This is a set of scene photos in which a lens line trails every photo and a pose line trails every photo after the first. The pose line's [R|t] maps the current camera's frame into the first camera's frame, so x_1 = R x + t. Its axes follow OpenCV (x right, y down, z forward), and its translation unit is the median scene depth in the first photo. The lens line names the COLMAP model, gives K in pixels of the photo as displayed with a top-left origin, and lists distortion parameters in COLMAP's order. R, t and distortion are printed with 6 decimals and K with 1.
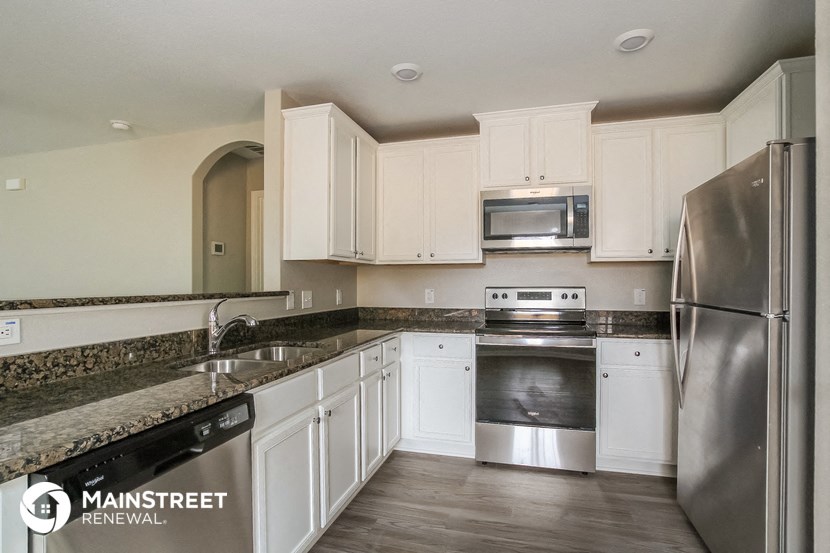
lens RADIAL K [[421.0, 0, 418.8], [0, 421.0, 281.4], [0, 0, 1]] dist [-0.029654, 0.004318]
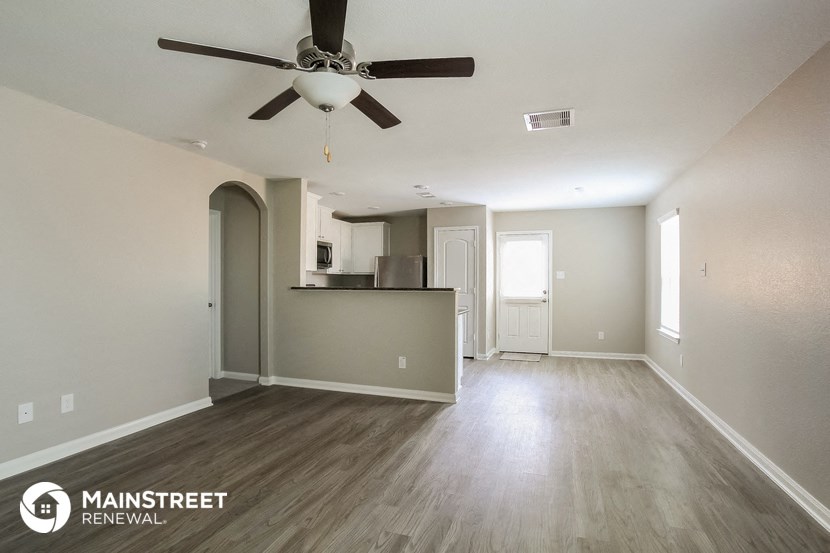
lens RADIAL K [[421.0, 0, 423.6], [0, 421.0, 277.0], [0, 0, 1]] dist [-0.029654, 0.004318]
pose [[0.044855, 0.007875, 0.998962, -2.452222], [-0.004946, 0.999958, -0.007661, -0.015043], [-0.998981, -0.004597, 0.044892, 0.420643]]
